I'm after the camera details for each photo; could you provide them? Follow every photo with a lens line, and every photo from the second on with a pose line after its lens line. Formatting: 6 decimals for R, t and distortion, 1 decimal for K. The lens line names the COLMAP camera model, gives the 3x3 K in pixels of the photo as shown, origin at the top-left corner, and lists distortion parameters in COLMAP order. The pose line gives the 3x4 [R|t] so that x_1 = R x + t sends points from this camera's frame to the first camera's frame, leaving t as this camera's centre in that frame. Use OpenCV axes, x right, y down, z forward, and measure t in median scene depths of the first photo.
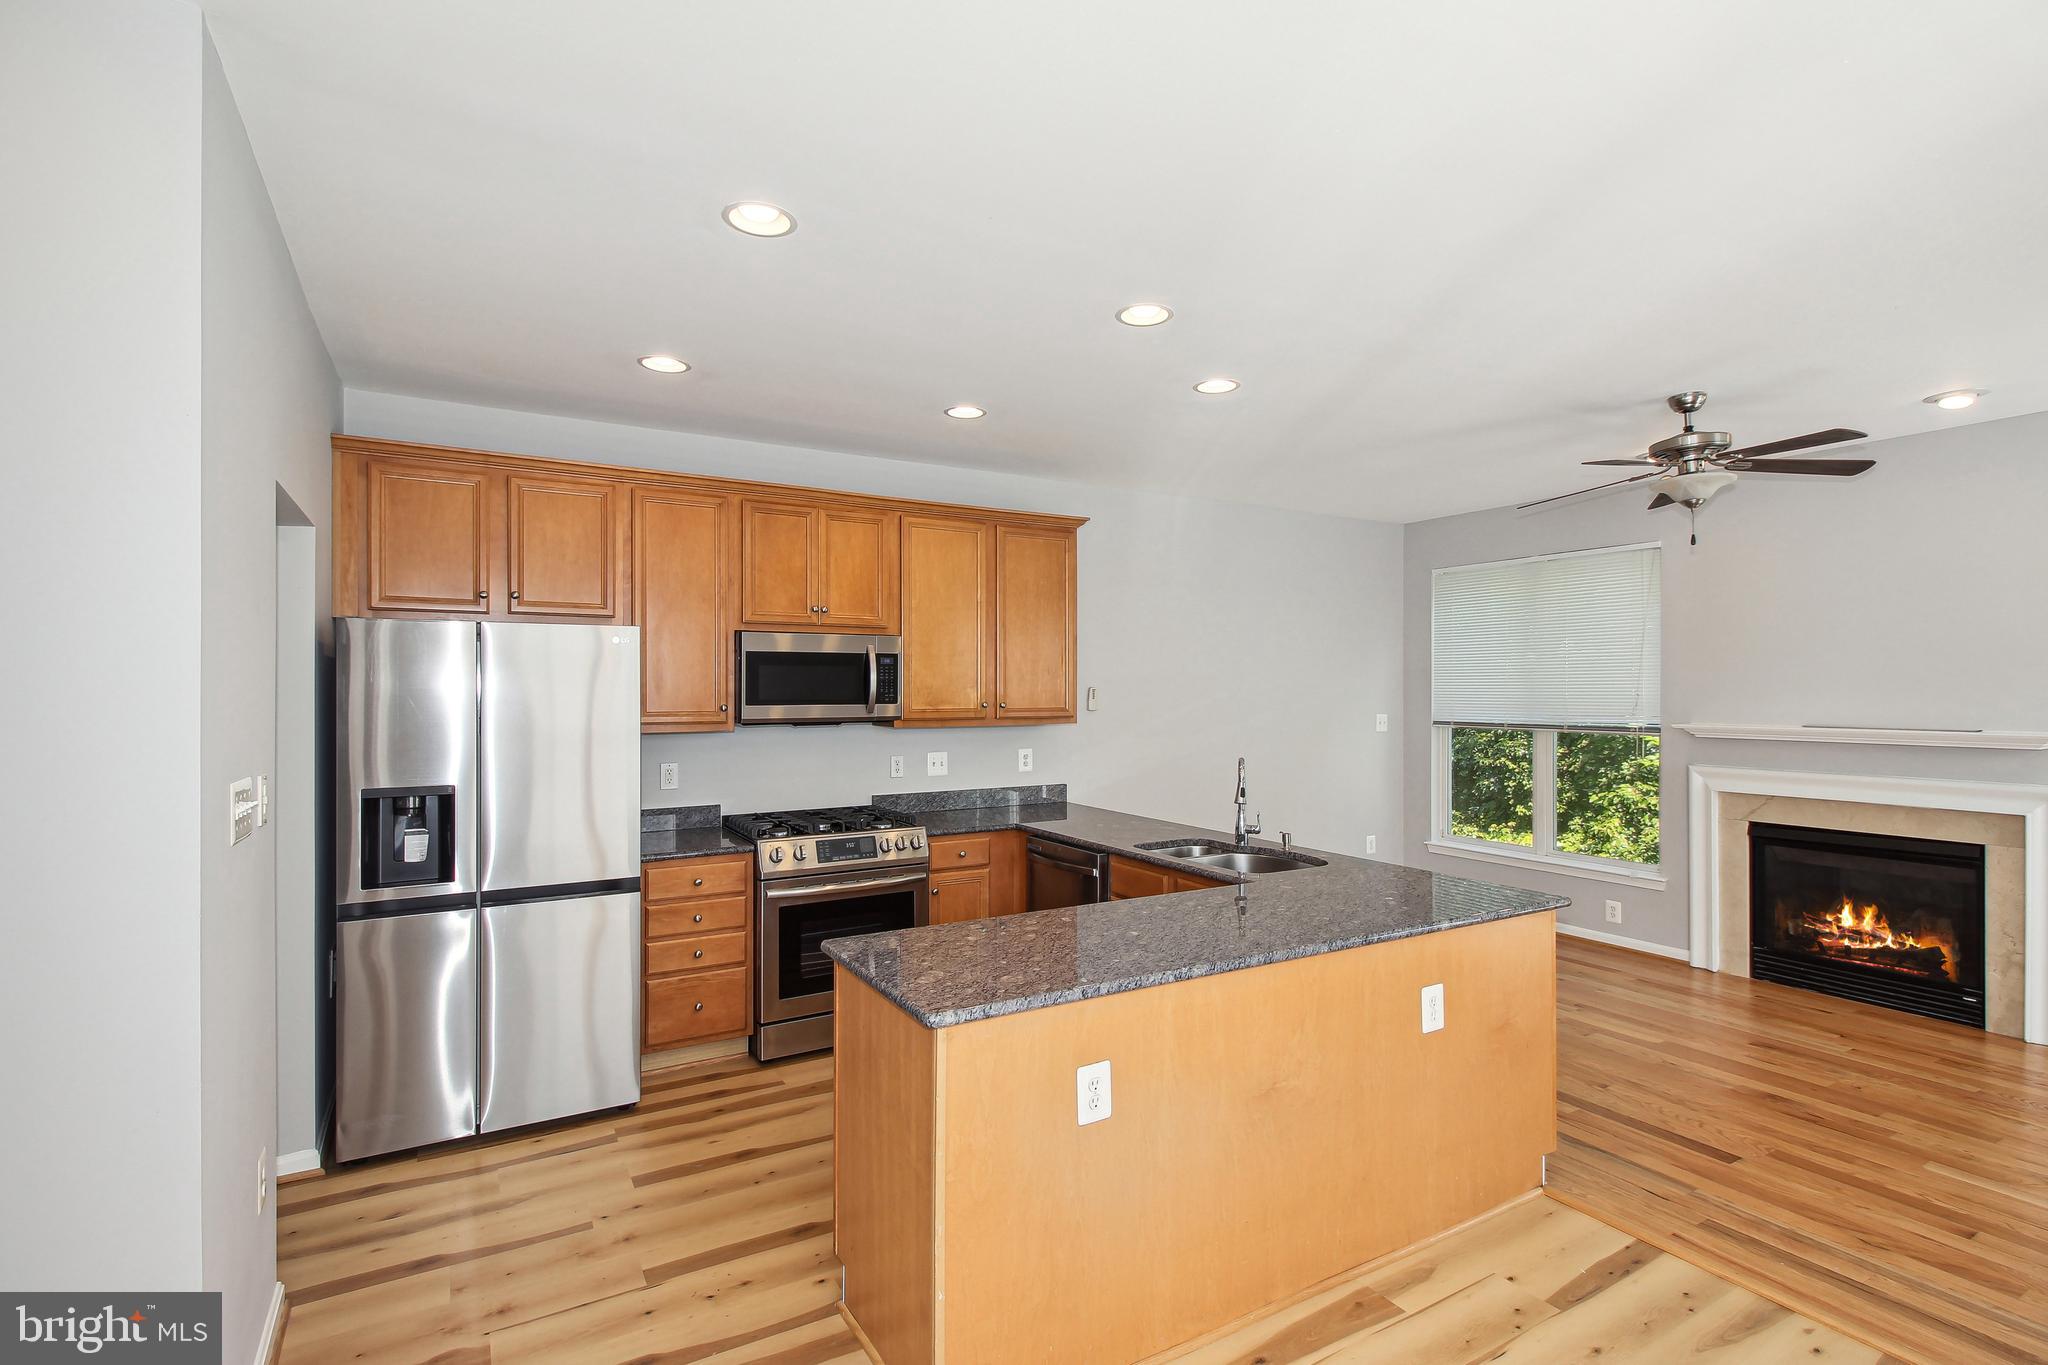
lens RADIAL K [[953.2, 0, 1041.2], [0, 953.2, 685.0], [0, 0, 1]] dist [0.002319, -0.003582]
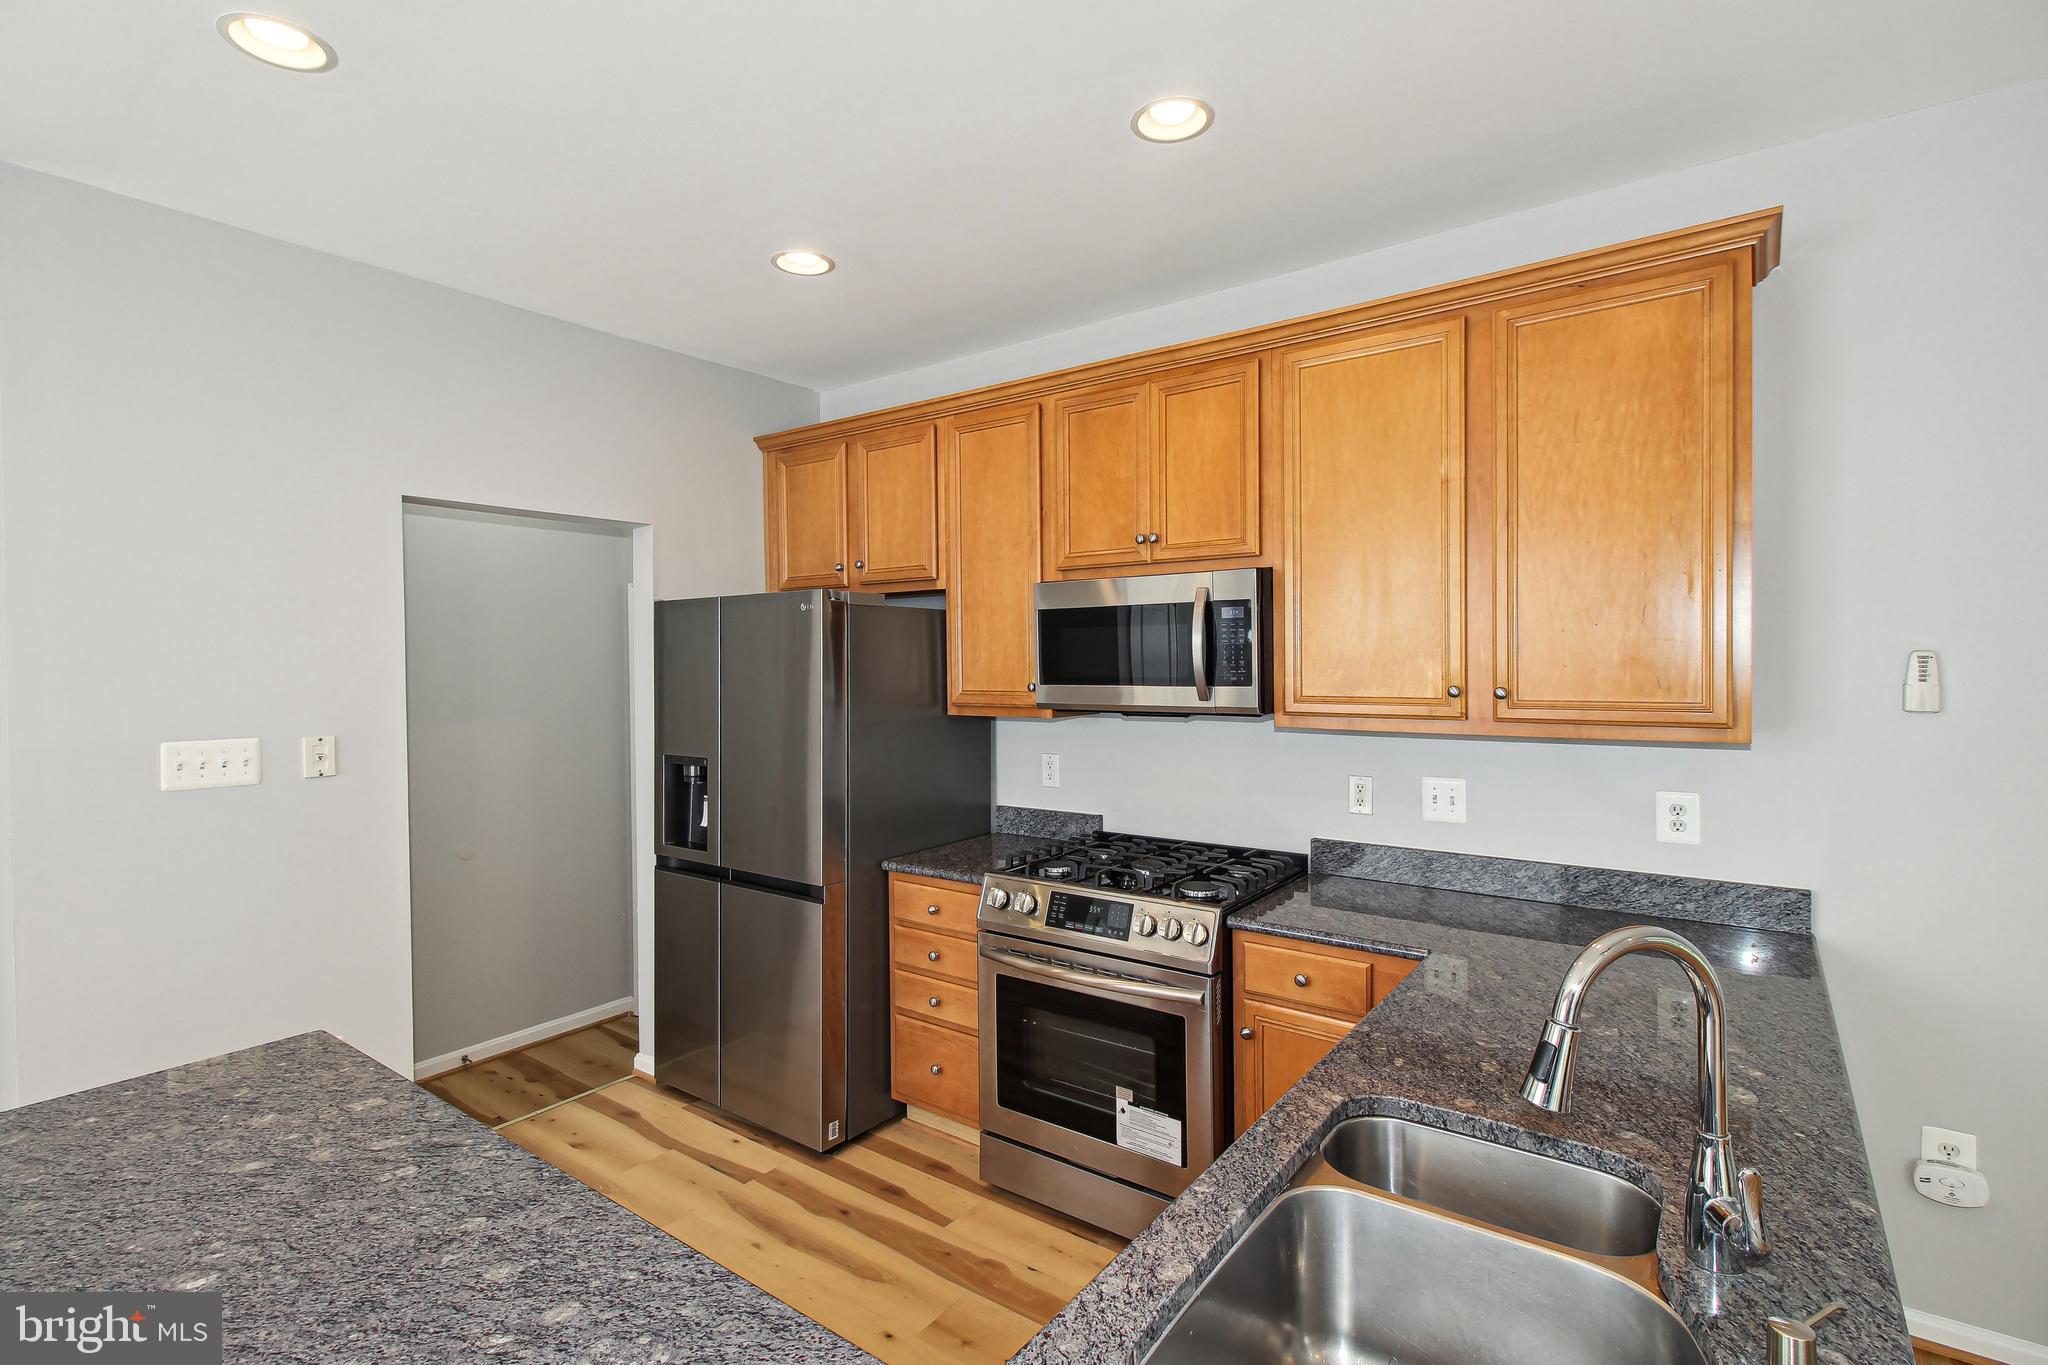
lens RADIAL K [[953.2, 0, 1029.9], [0, 953.2, 679.5], [0, 0, 1]] dist [0.002319, -0.003582]
pose [[0.389413, 0.010062, -0.921008, 0.339930], [0.009696, 0.999840, 0.015023, 0.006162], [0.921012, -0.014780, 0.389253, 0.679489]]
